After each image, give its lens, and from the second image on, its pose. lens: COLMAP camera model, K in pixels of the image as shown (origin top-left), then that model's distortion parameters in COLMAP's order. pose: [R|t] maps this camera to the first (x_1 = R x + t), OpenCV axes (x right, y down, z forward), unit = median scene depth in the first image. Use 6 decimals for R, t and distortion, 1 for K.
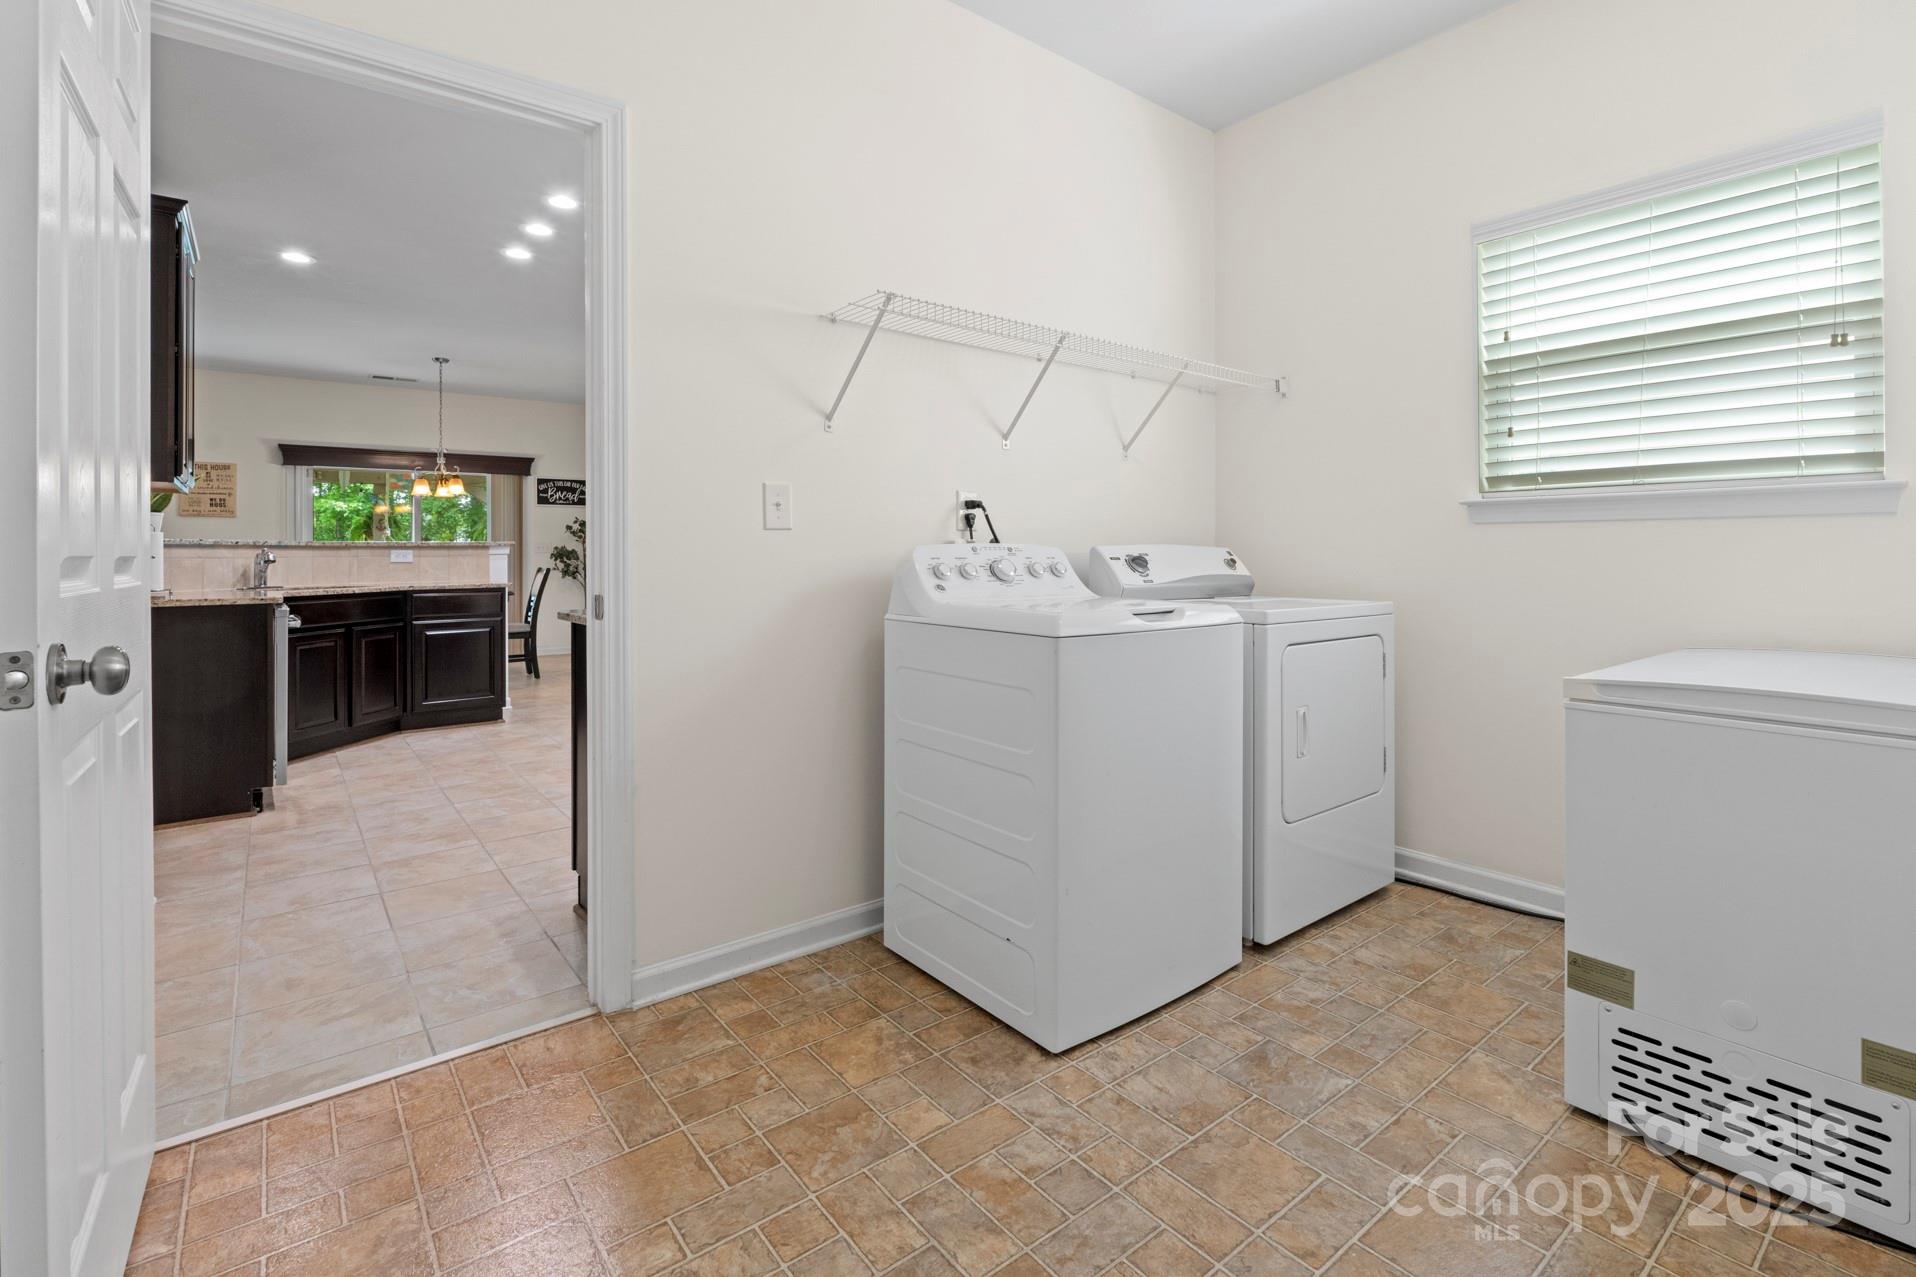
lens RADIAL K [[873.0, 0, 970.5], [0, 873.0, 553.2], [0, 0, 1]] dist [0.000478, 0.001078]
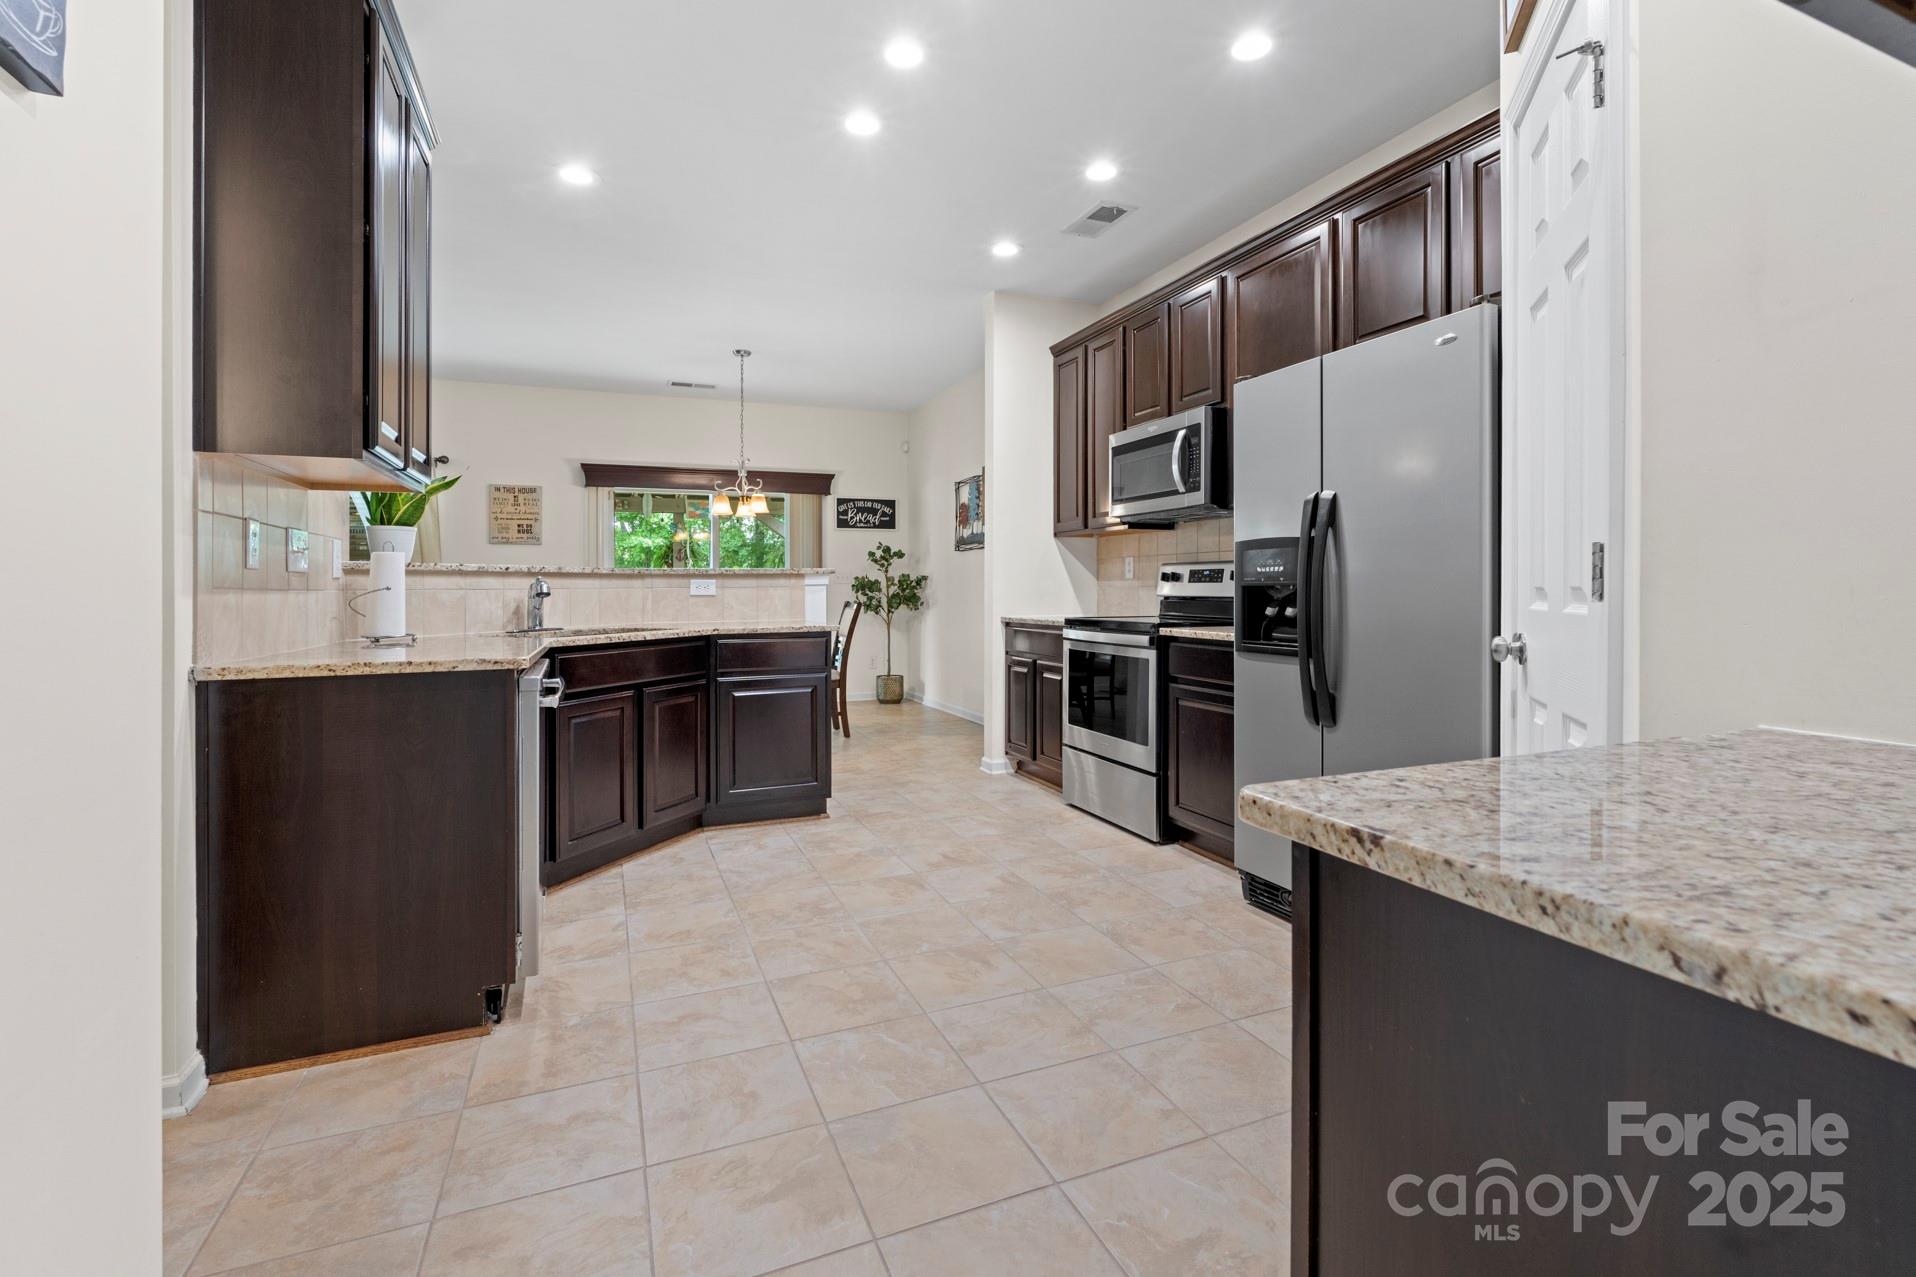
lens RADIAL K [[873.0, 0, 980.0], [0, 873.0, 584.0], [0, 0, 1]] dist [0.000478, 0.001078]
pose [[0.965561, 0.000539, -0.260176, -0.185532], [-0.000827, 0.999999, -0.001000, 0.000842], [0.260175, 0.001181, 0.965561, 0.276326]]
